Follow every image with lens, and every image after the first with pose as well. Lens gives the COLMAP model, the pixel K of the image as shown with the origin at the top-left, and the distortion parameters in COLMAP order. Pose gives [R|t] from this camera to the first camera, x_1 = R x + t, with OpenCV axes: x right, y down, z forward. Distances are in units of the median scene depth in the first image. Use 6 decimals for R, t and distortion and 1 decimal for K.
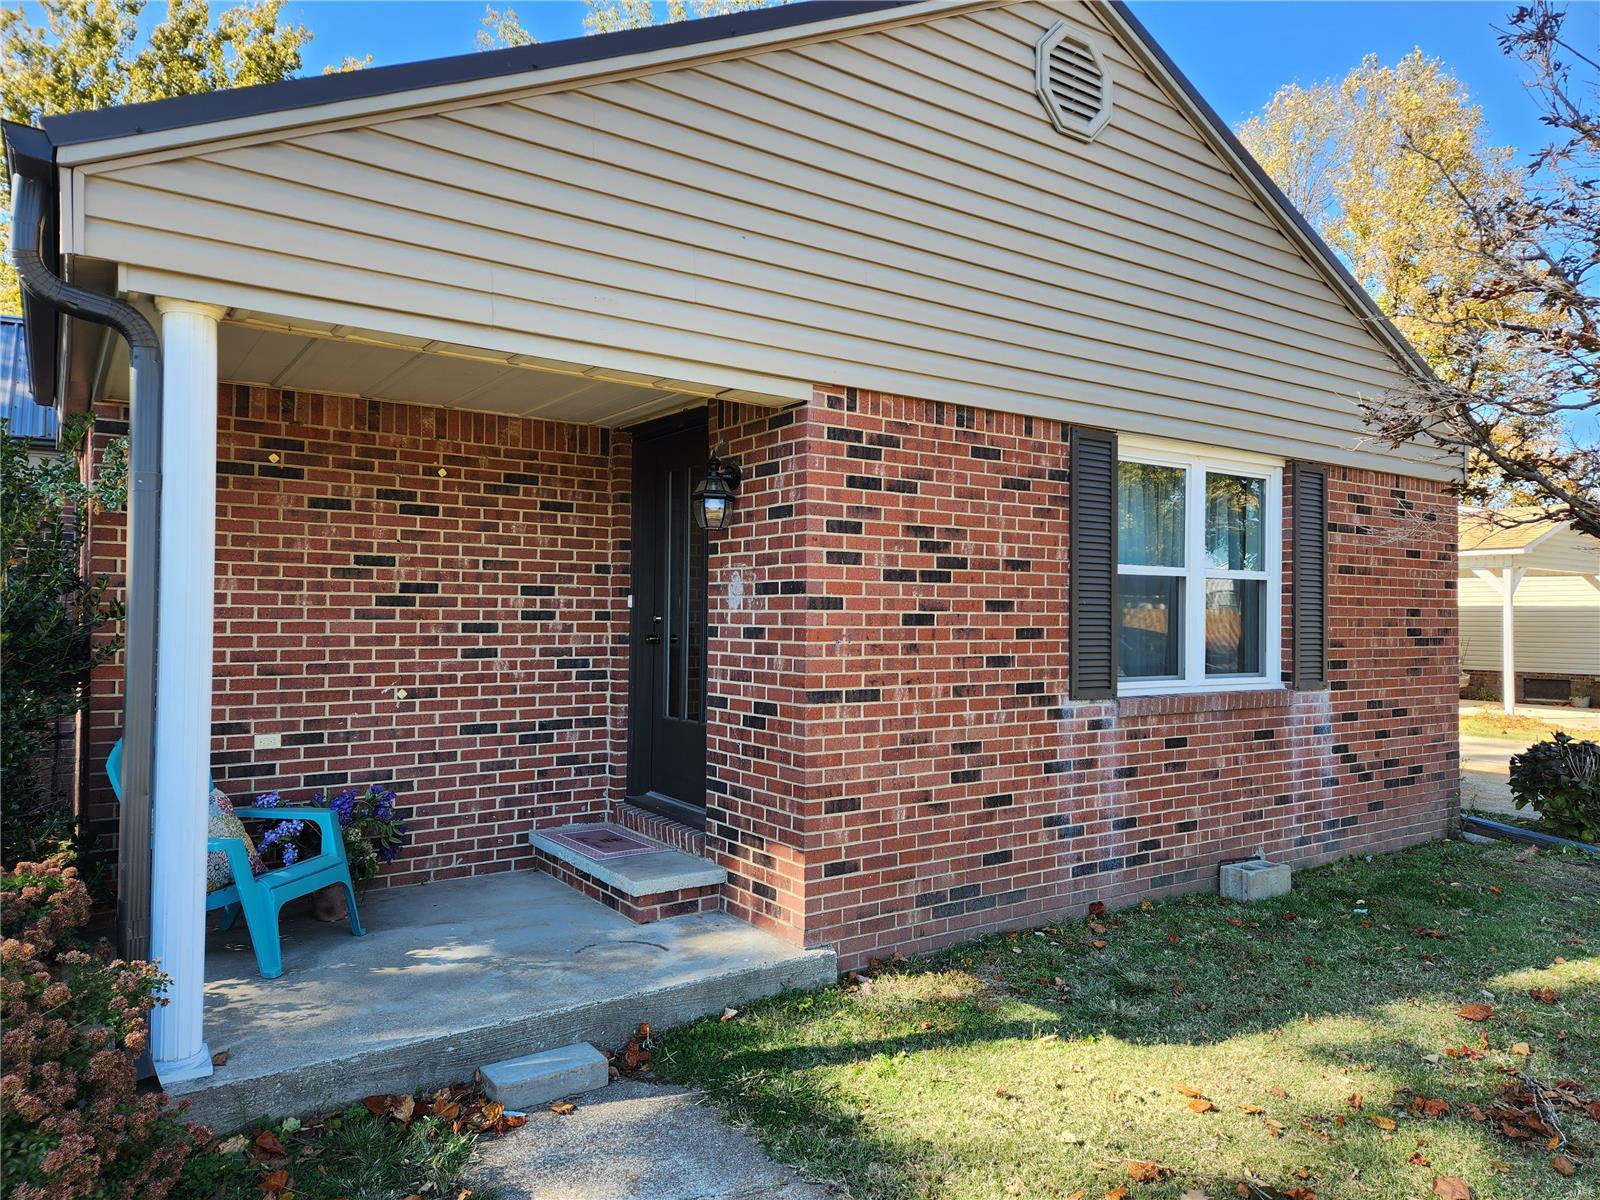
lens RADIAL K [[1159.4, 0, 849.0], [0, 1159.4, 600.9], [0, 0, 1]] dist [0.050355, -0.023576]
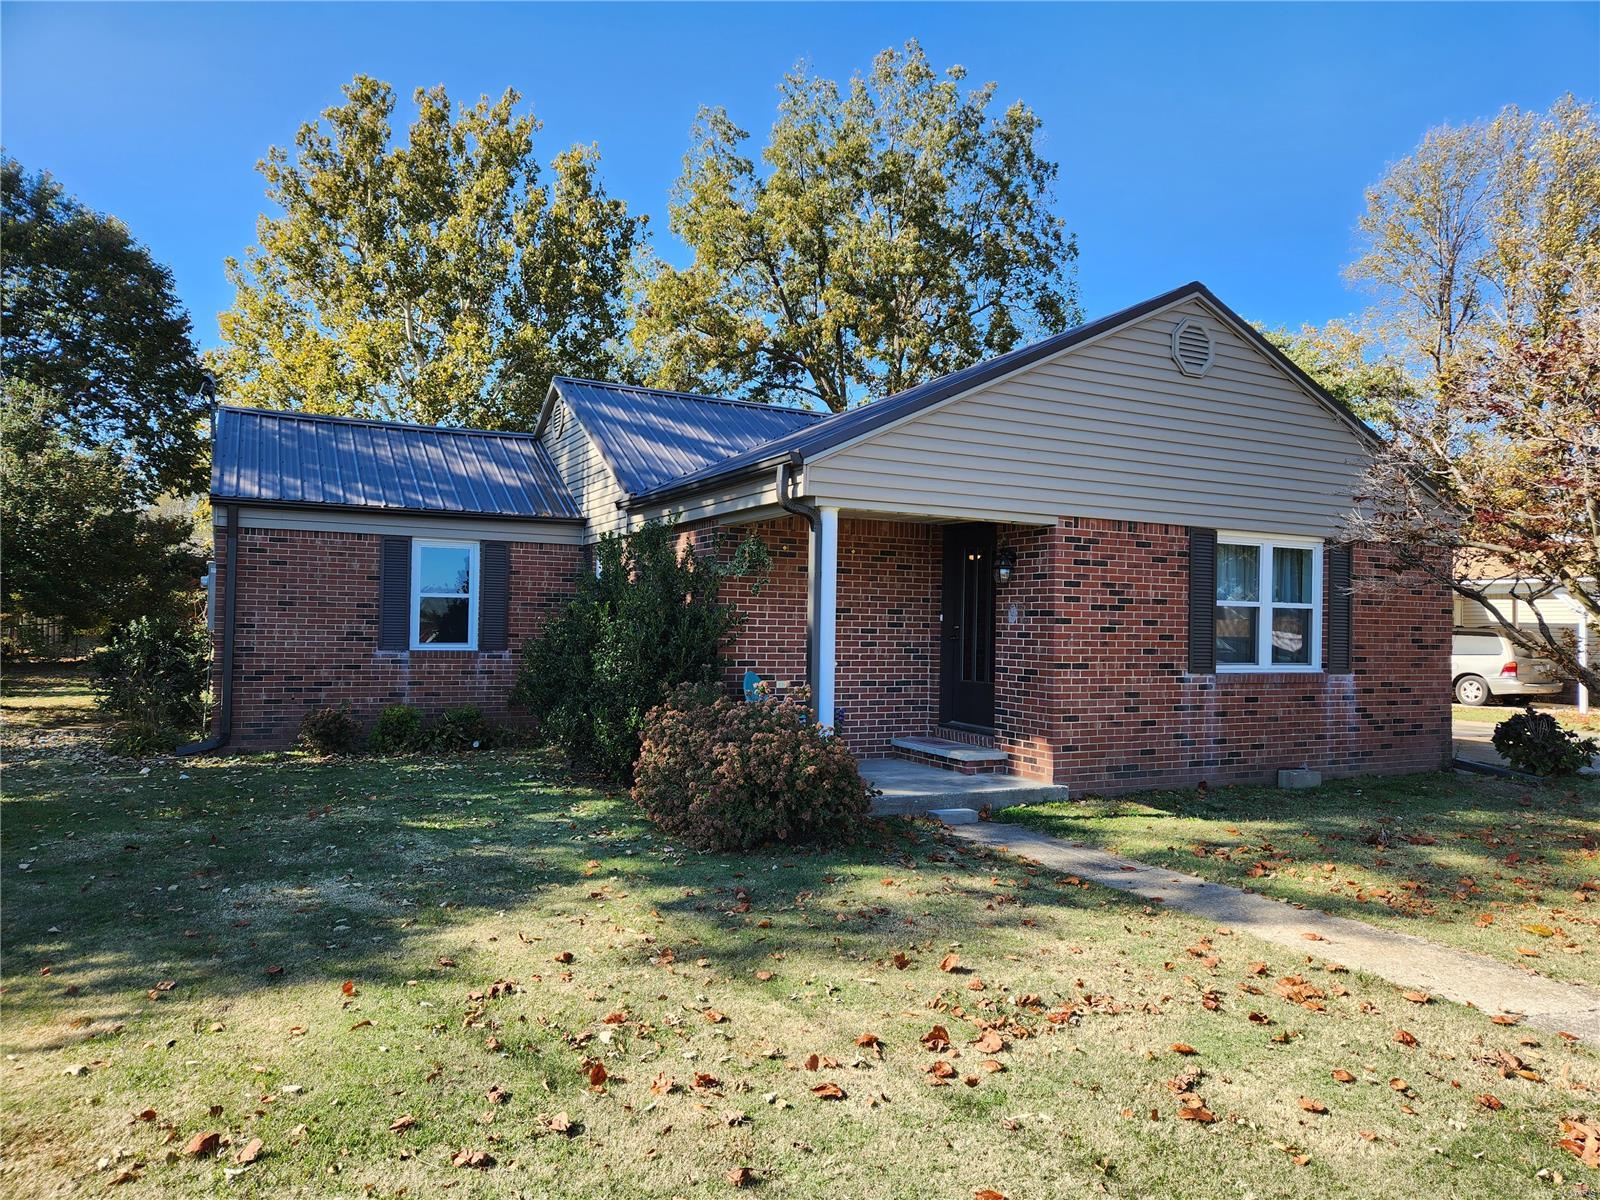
lens RADIAL K [[1058.7, 0, 805.3], [0, 1058.7, 609.0], [0, 0, 1]] dist [0.010742, 0.005771]
pose [[0.983452, 0.008100, -0.180987, -0.106163], [-0.008597, 0.999961, -0.001959, -0.009636], [0.180964, 0.003483, 0.983484, -0.770233]]
